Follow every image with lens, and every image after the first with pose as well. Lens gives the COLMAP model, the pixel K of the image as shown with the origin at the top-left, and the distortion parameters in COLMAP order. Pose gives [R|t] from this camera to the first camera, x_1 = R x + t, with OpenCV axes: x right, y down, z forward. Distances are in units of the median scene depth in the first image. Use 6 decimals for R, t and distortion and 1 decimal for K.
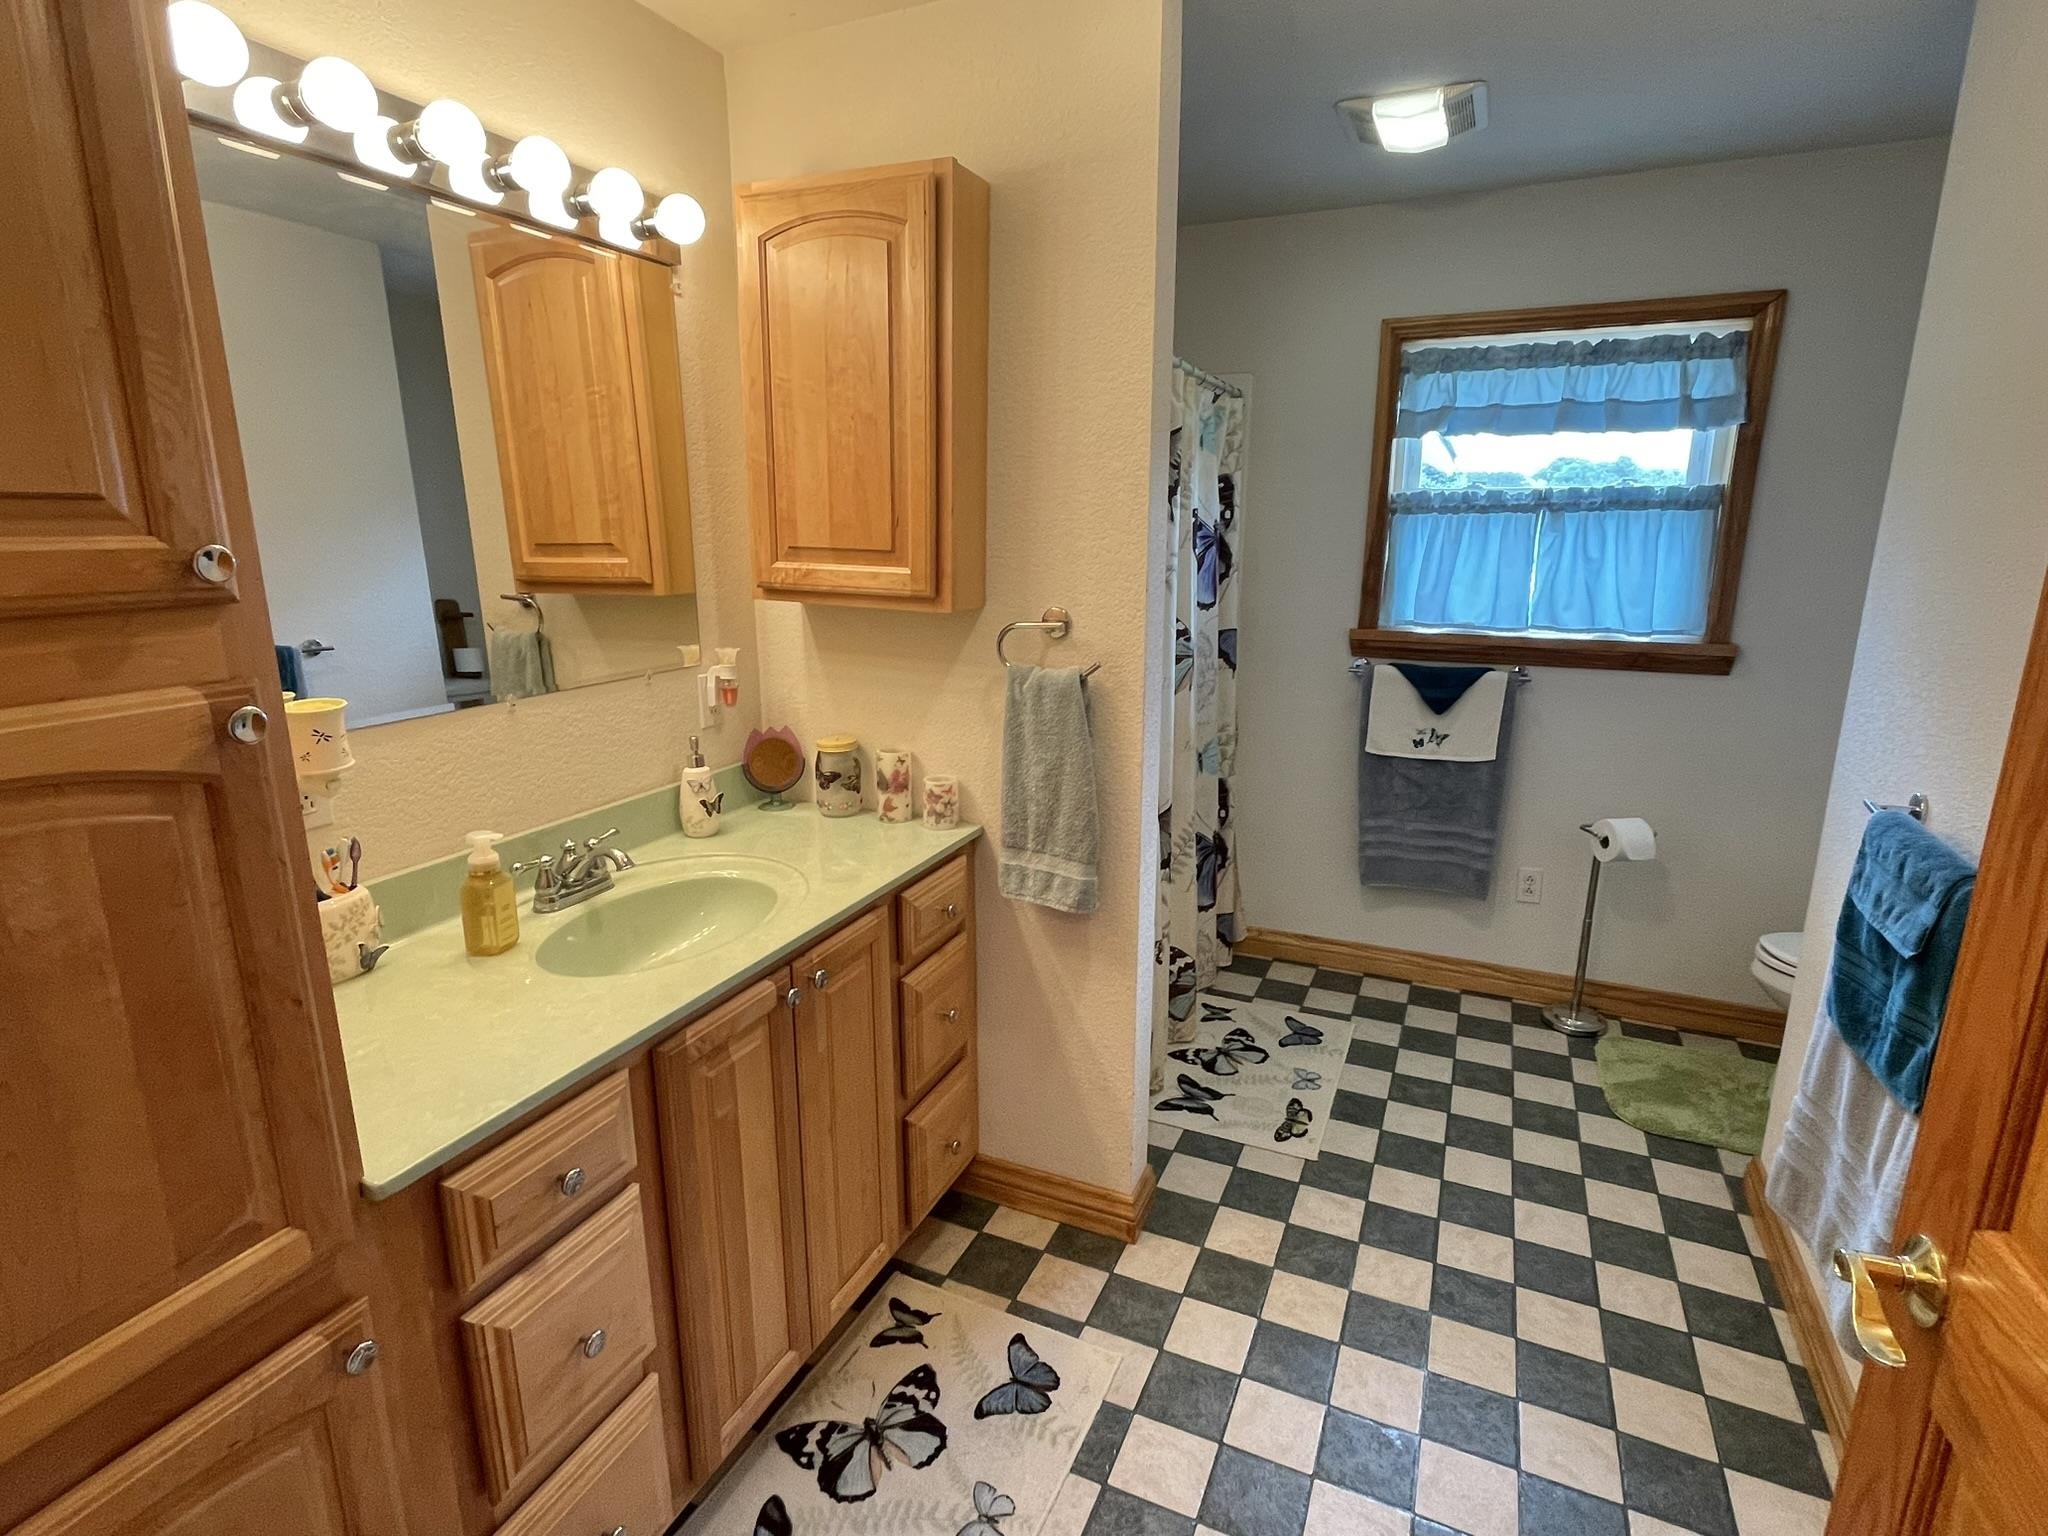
lens RADIAL K [[1047.2, 0, 1011.2], [0, 1047.2, 780.9], [0, 0, 1]] dist [0.000576, -0.002392]
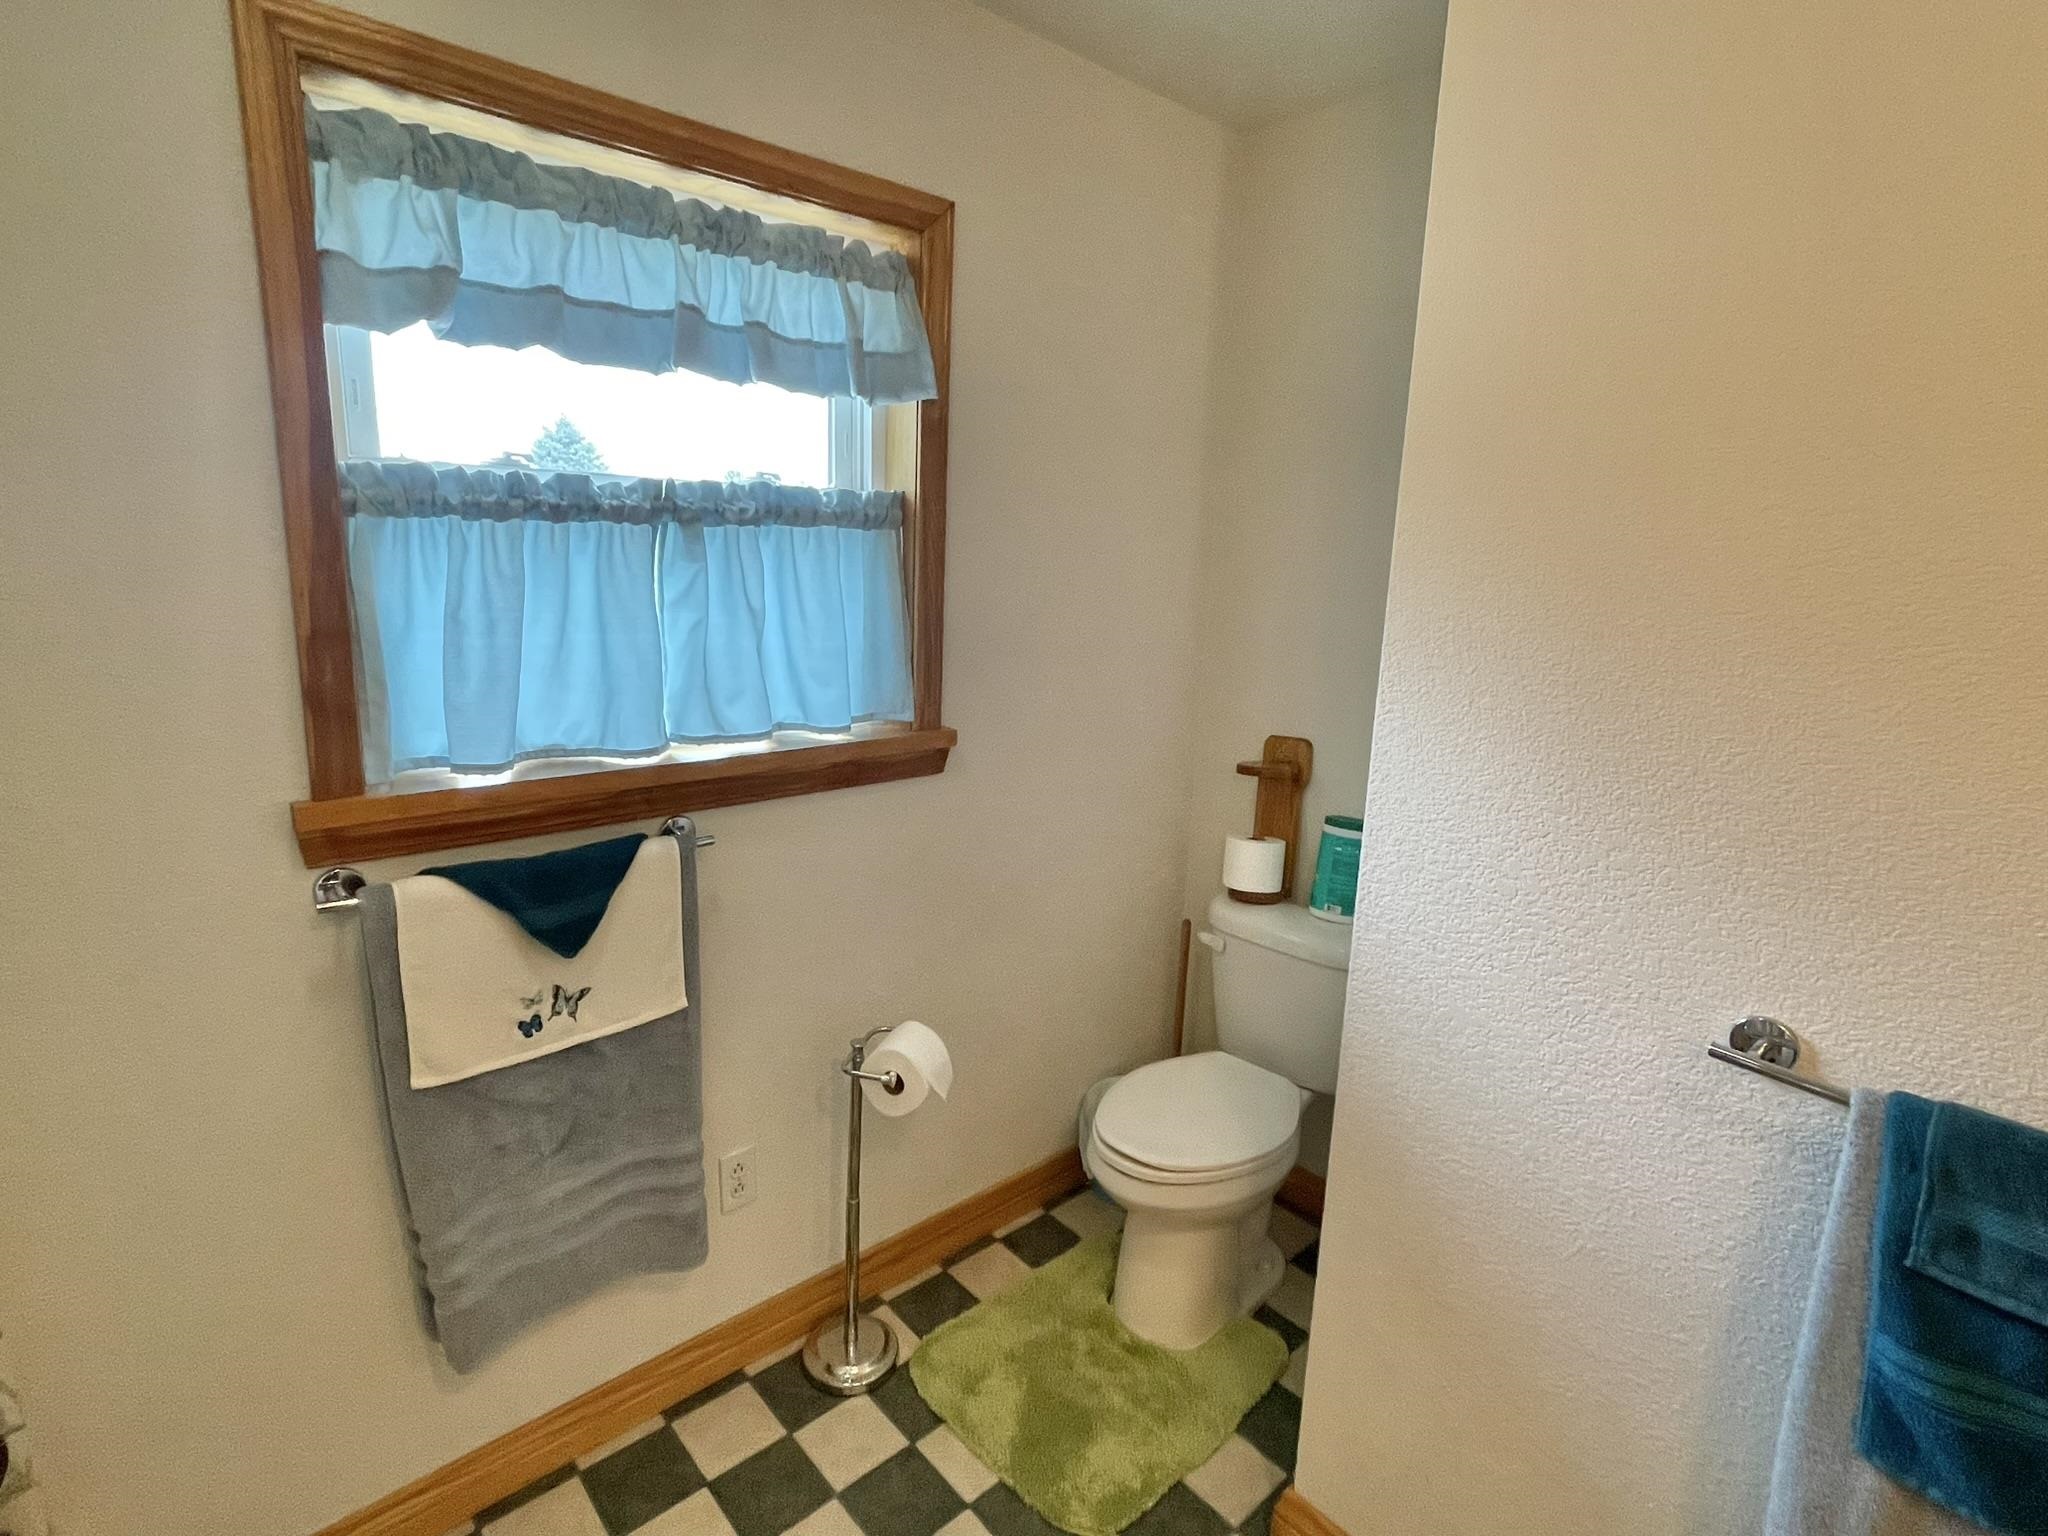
lens RADIAL K [[1047.2, 0, 1021.7], [0, 1047.2, 756.3], [0, 0, 1]] dist [0.000576, -0.002392]
pose [[0.385040, -0.176827, 0.905802, 0.084014], [0.178101, 0.977261, 0.115070, -0.168222], [-0.905552, 0.117018, 0.407777, 0.627270]]
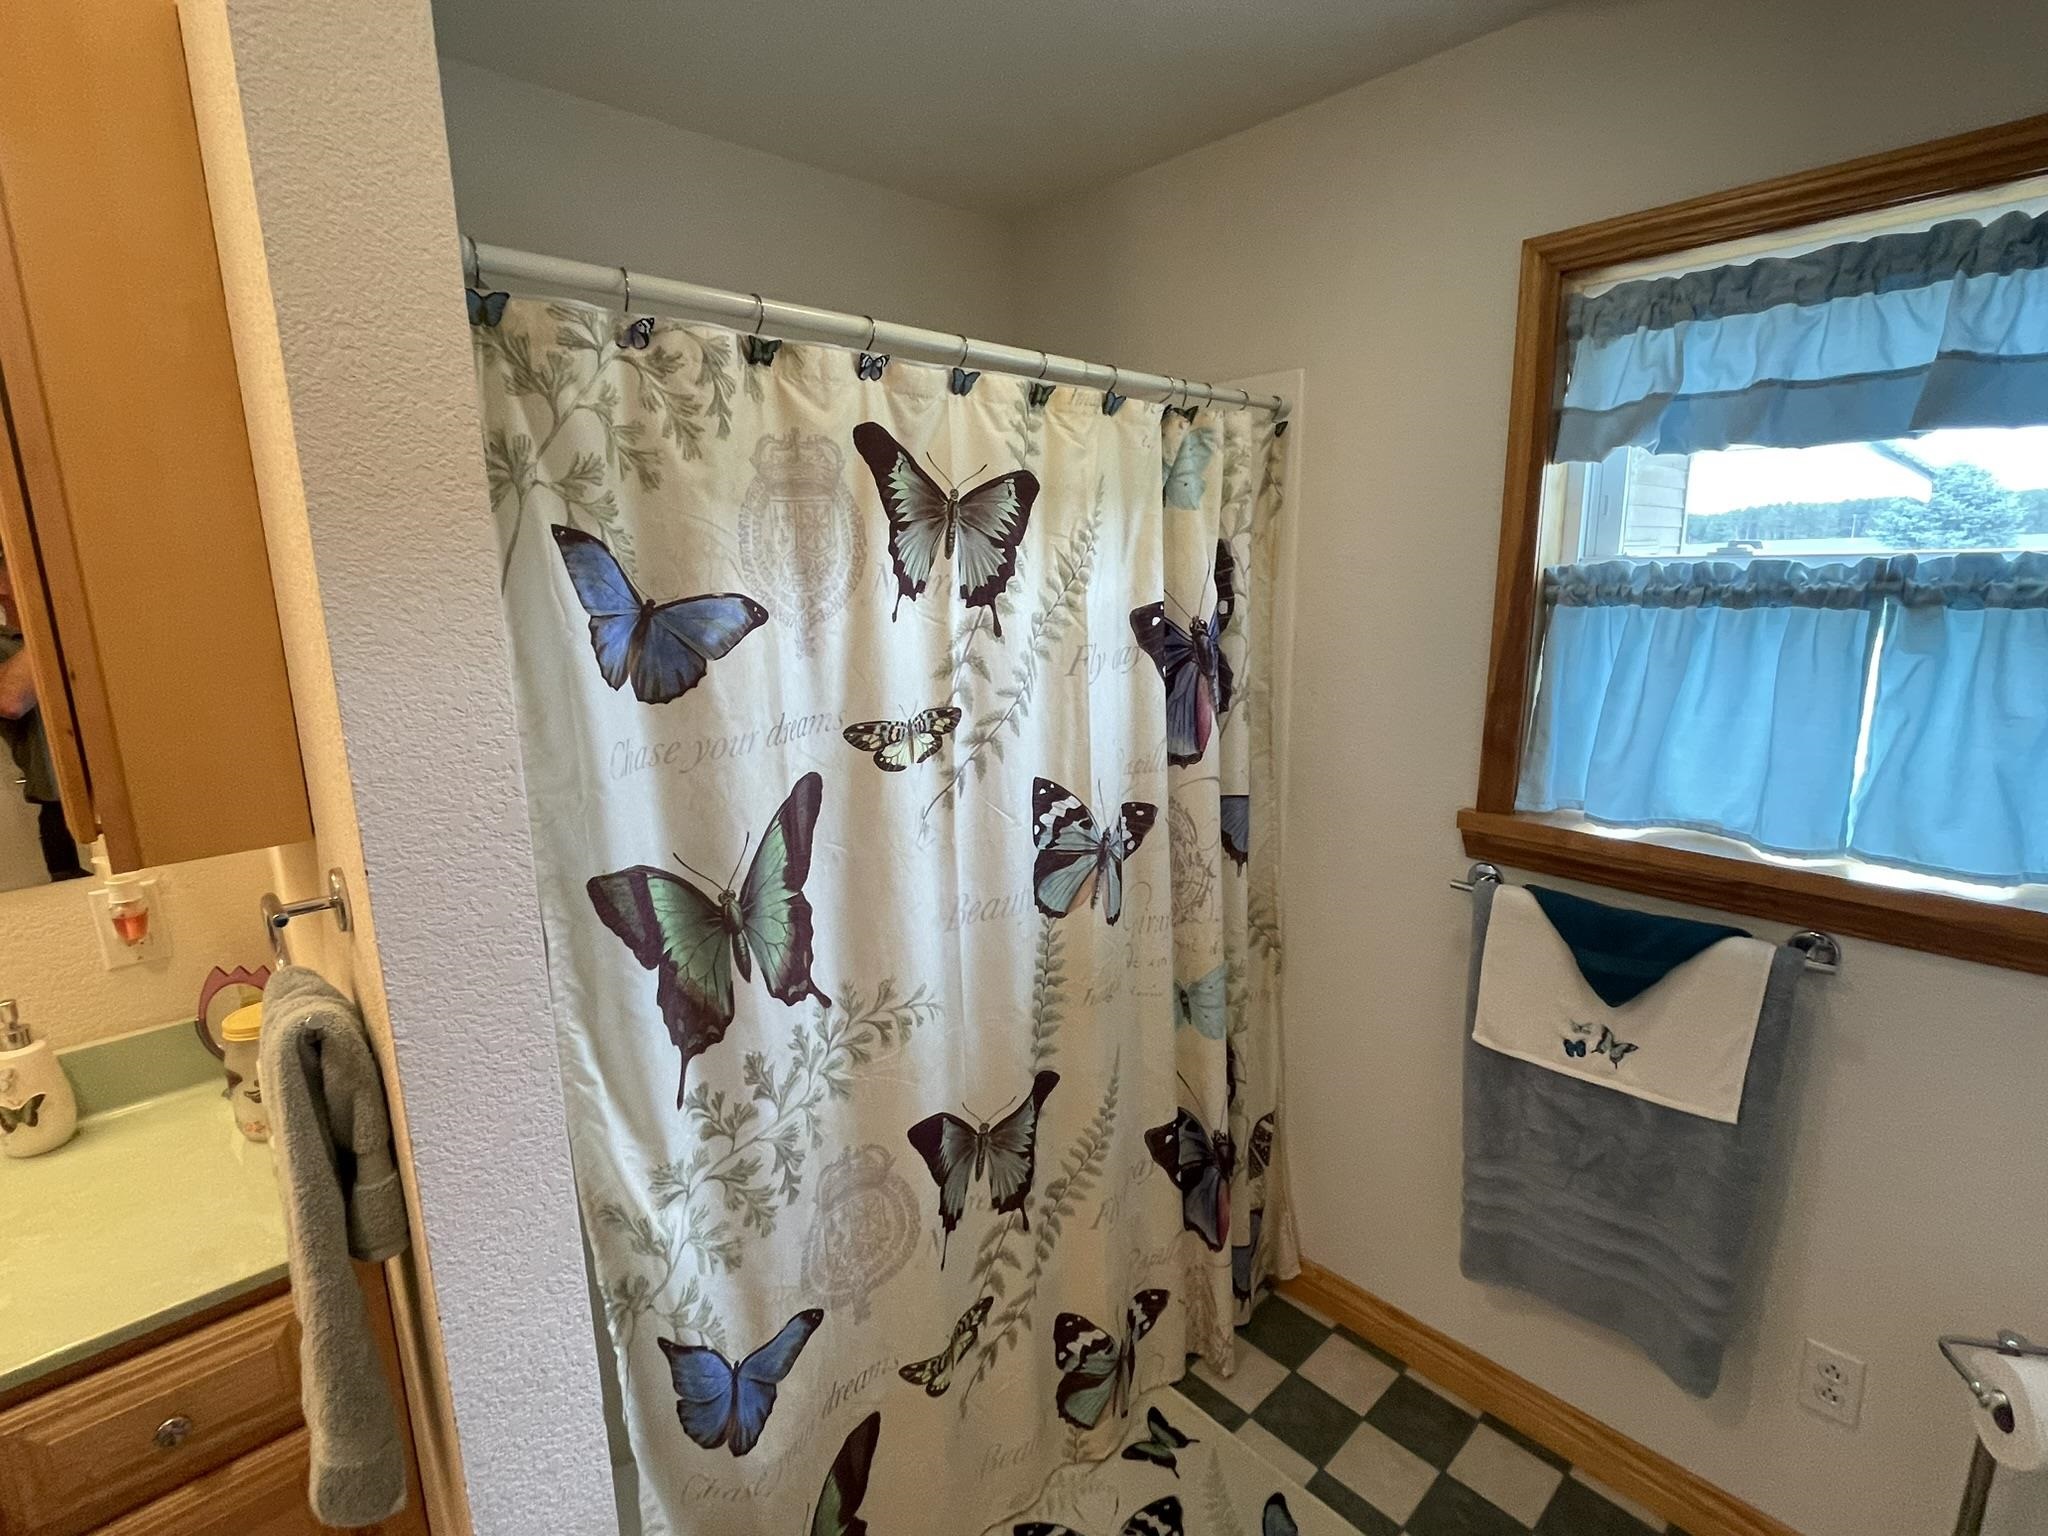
lens RADIAL K [[971.7, 0, 1017.7], [0, 971.7, 770.3], [0, 0, 1]] dist [0.001493, -0.000142]
pose [[0.921872, 0.065062, -0.381994, 0.318521], [-0.078584, 0.996709, -0.019887, -0.144768], [0.379443, 0.048352, 0.923951, 0.460263]]
